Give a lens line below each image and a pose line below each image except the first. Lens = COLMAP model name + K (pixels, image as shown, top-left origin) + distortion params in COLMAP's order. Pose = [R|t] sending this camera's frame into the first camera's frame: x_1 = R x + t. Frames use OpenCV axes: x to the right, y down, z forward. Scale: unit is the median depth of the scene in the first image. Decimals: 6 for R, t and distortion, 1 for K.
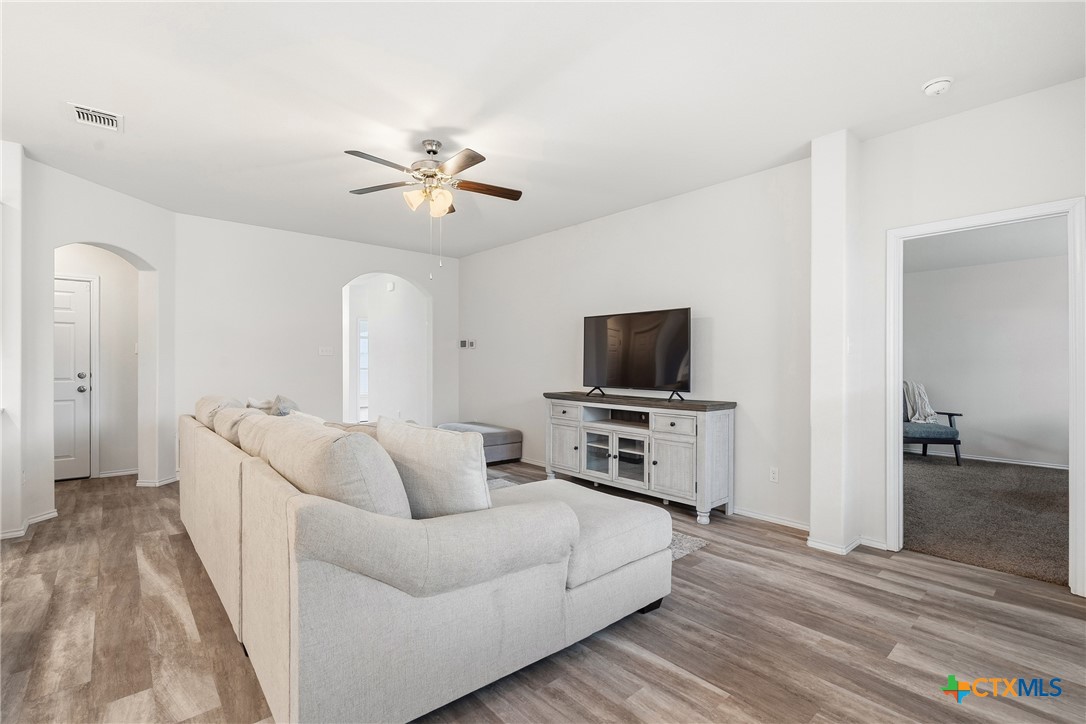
lens RADIAL K [[492.8, 0, 537.9], [0, 492.8, 361.3], [0, 0, 1]] dist [-0.006149, 0.000488]
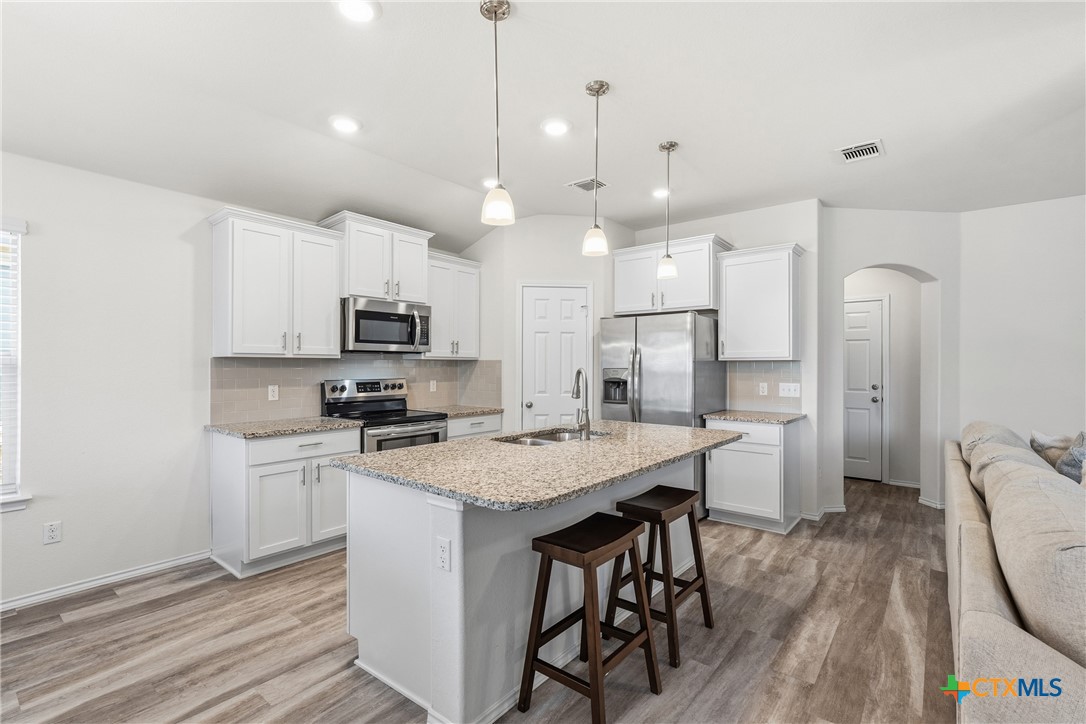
lens RADIAL K [[492.8, 0, 548.4], [0, 492.8, 362.6], [0, 0, 1]] dist [-0.006149, 0.000488]
pose [[0.179369, -0.005493, -0.983767, 0.029112], [-0.000919, 0.999983, -0.005751, -0.028860], [0.983781, 0.001936, 0.179361, 0.133959]]
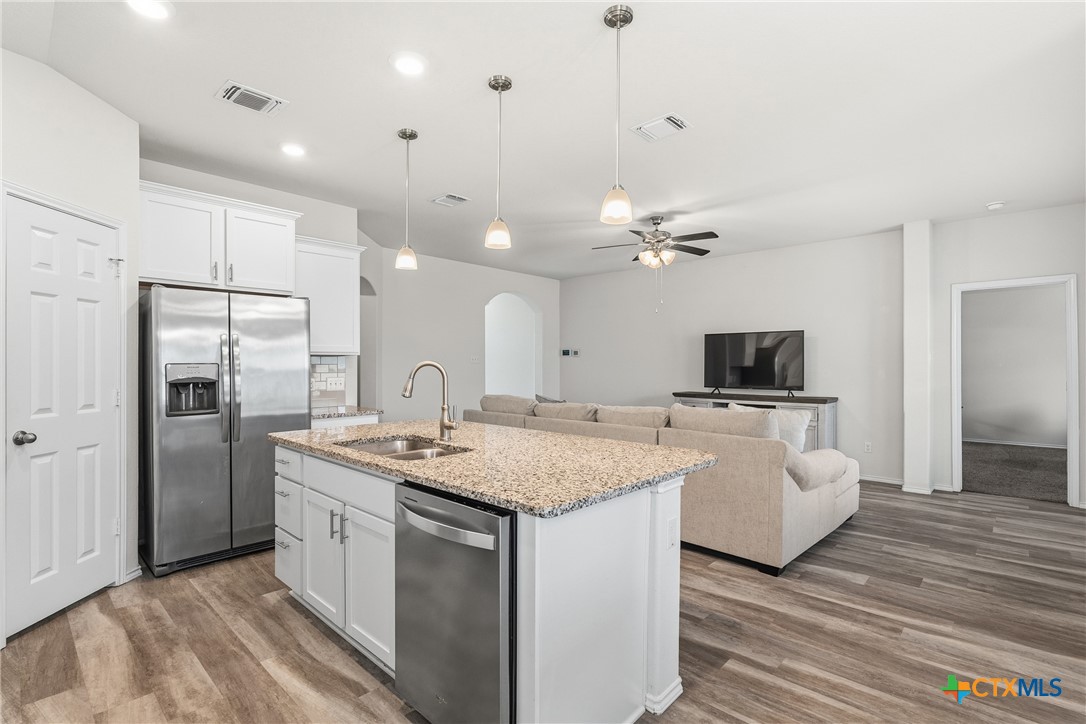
lens RADIAL K [[492.8, 0, 554.1], [0, 492.8, 362.0], [0, 0, 1]] dist [-0.006149, 0.000488]
pose [[0.995766, -0.000721, 0.091918, -0.737997], [0.001161, 0.999988, -0.004738, -0.018115], [-0.091914, 0.004825, 0.995755, -0.459484]]
